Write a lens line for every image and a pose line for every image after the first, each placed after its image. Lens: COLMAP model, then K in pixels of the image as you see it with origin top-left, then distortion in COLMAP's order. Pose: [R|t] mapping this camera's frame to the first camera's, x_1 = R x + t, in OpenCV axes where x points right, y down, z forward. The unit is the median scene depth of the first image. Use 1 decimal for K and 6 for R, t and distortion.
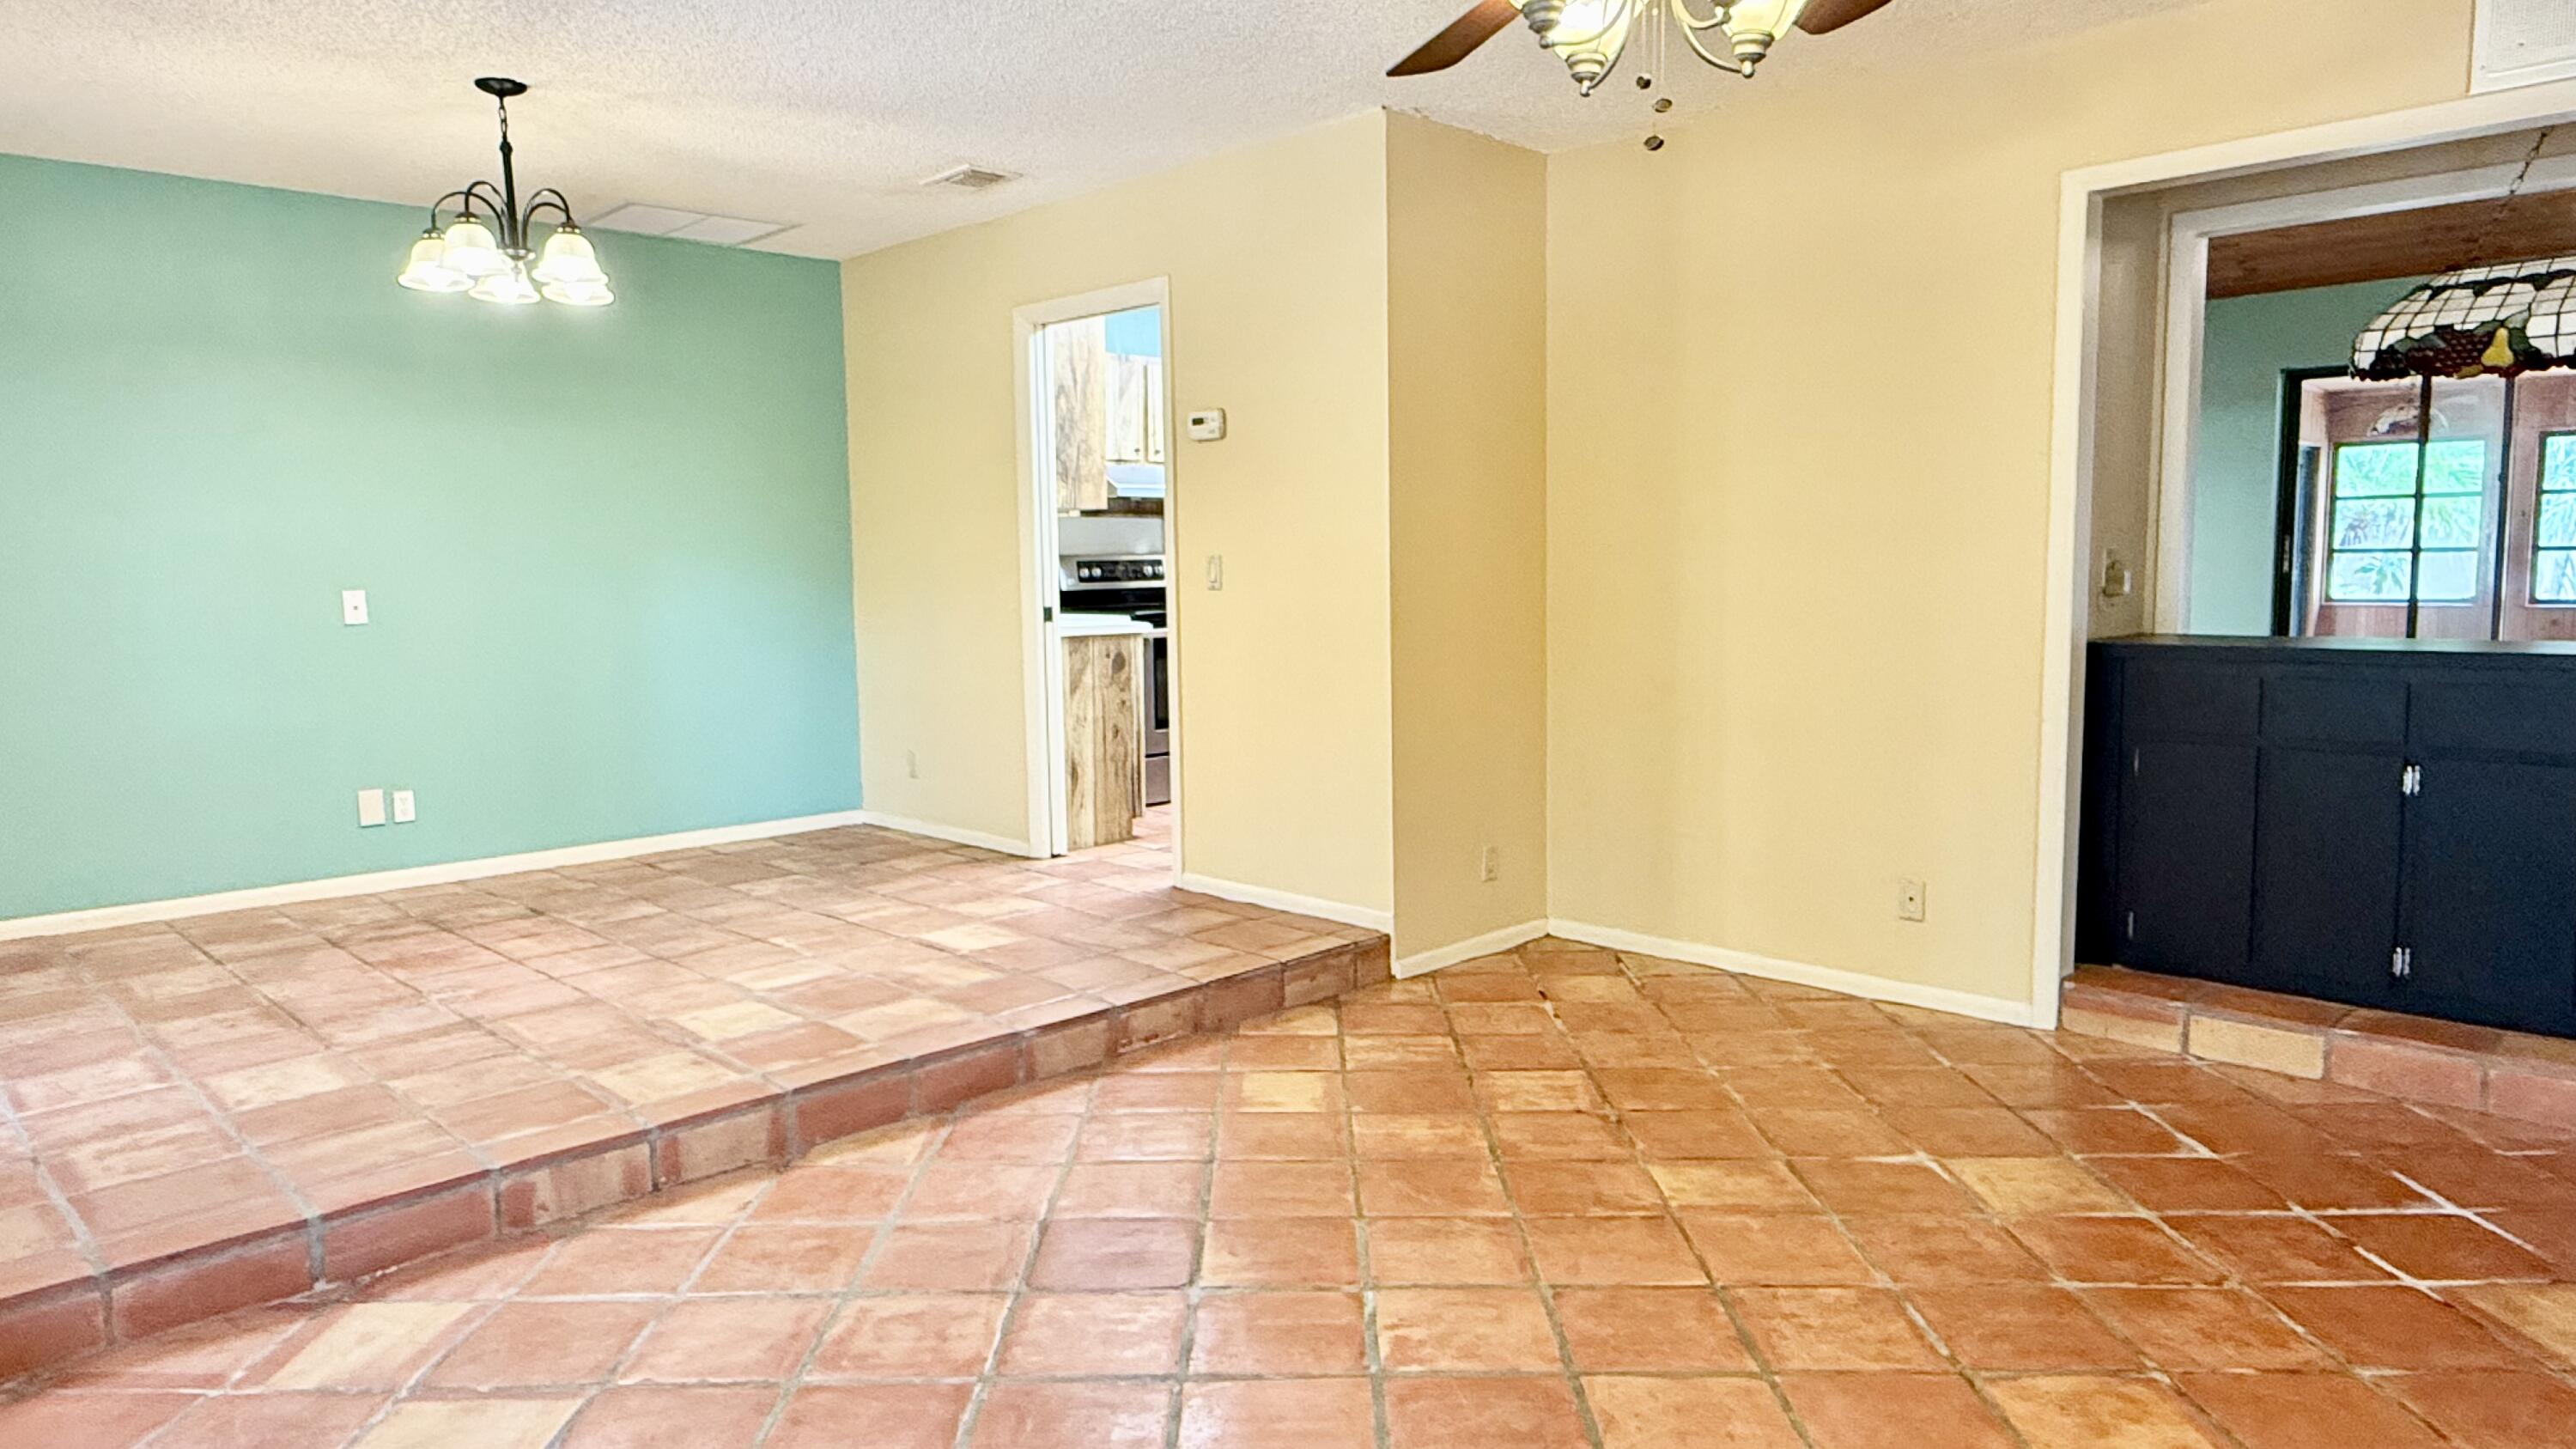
lens RADIAL K [[1579.6, 0, 1289.5], [0, 1579.6, 720.2], [0, 0, 1]] dist [0.001921, 0.000284]
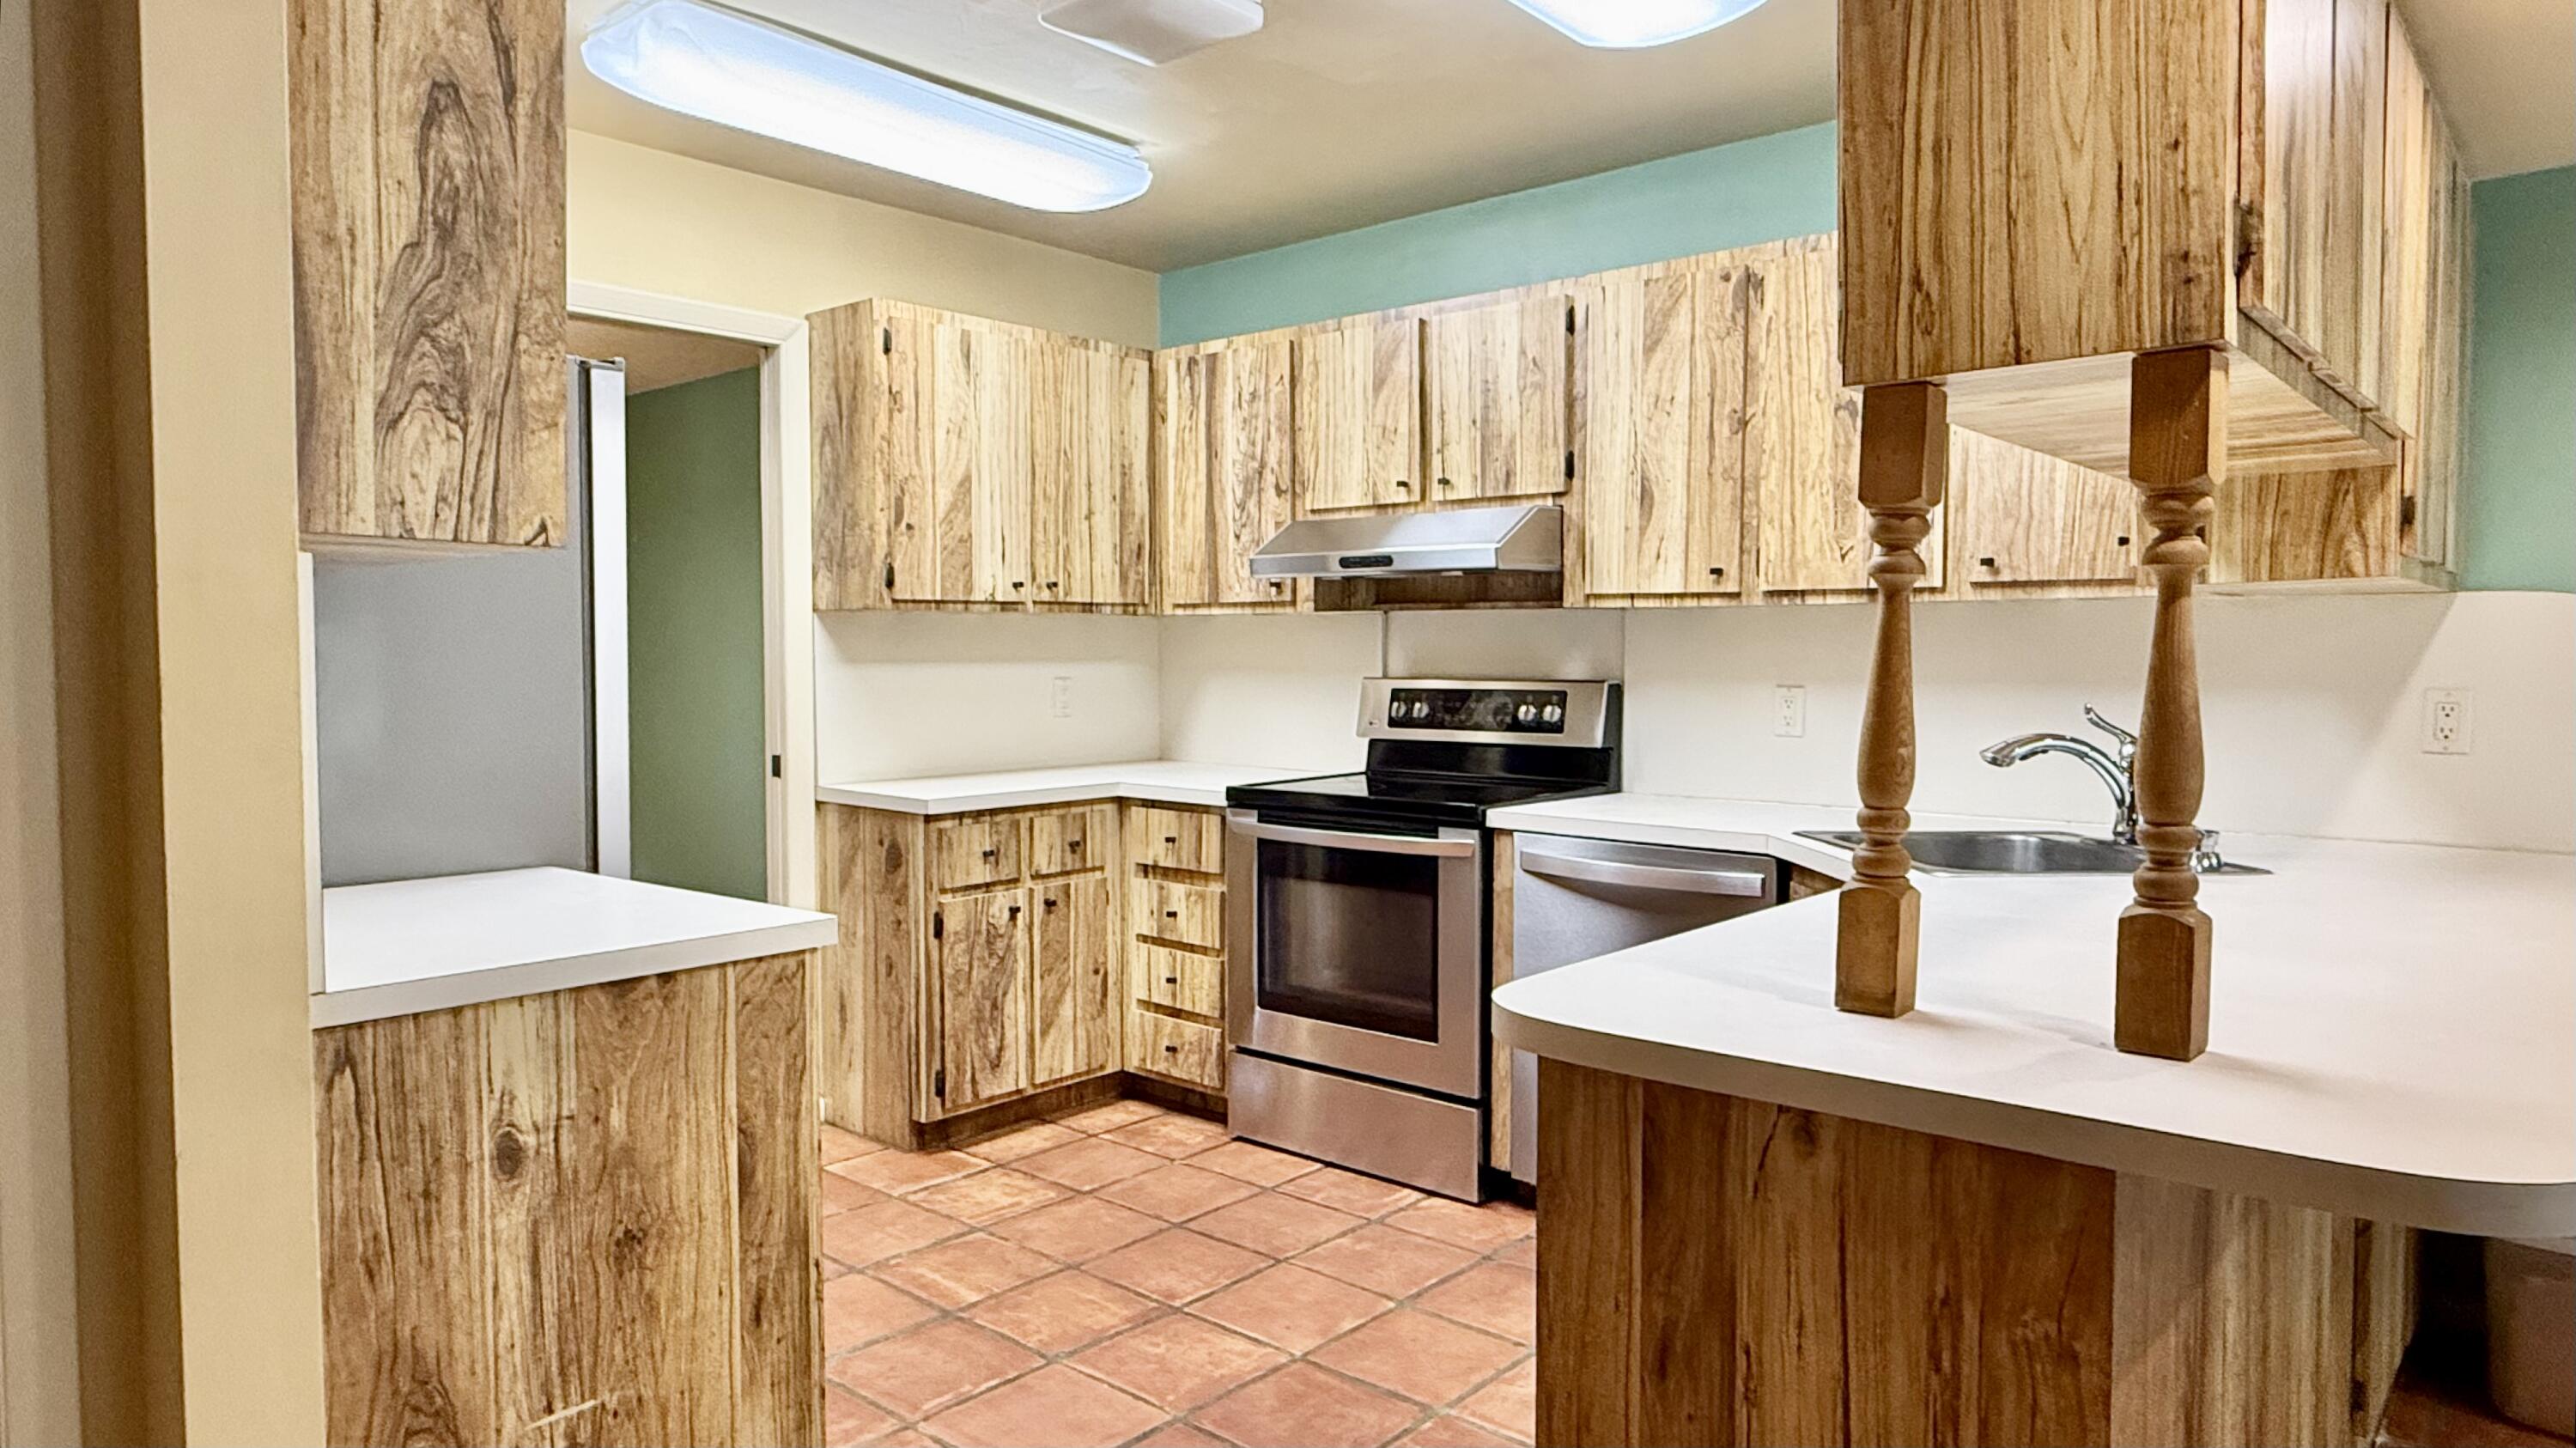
lens RADIAL K [[1579.5, 0, 1288.4], [0, 1579.5, 721.1], [0, 0, 1]] dist [0.001921, 0.000284]
pose [[0.056218, 0.047173, -0.997304, 0.508032], [-0.103150, 0.993812, 0.041193, -0.129283], [0.993076, 0.100556, 0.060736, 1.106888]]
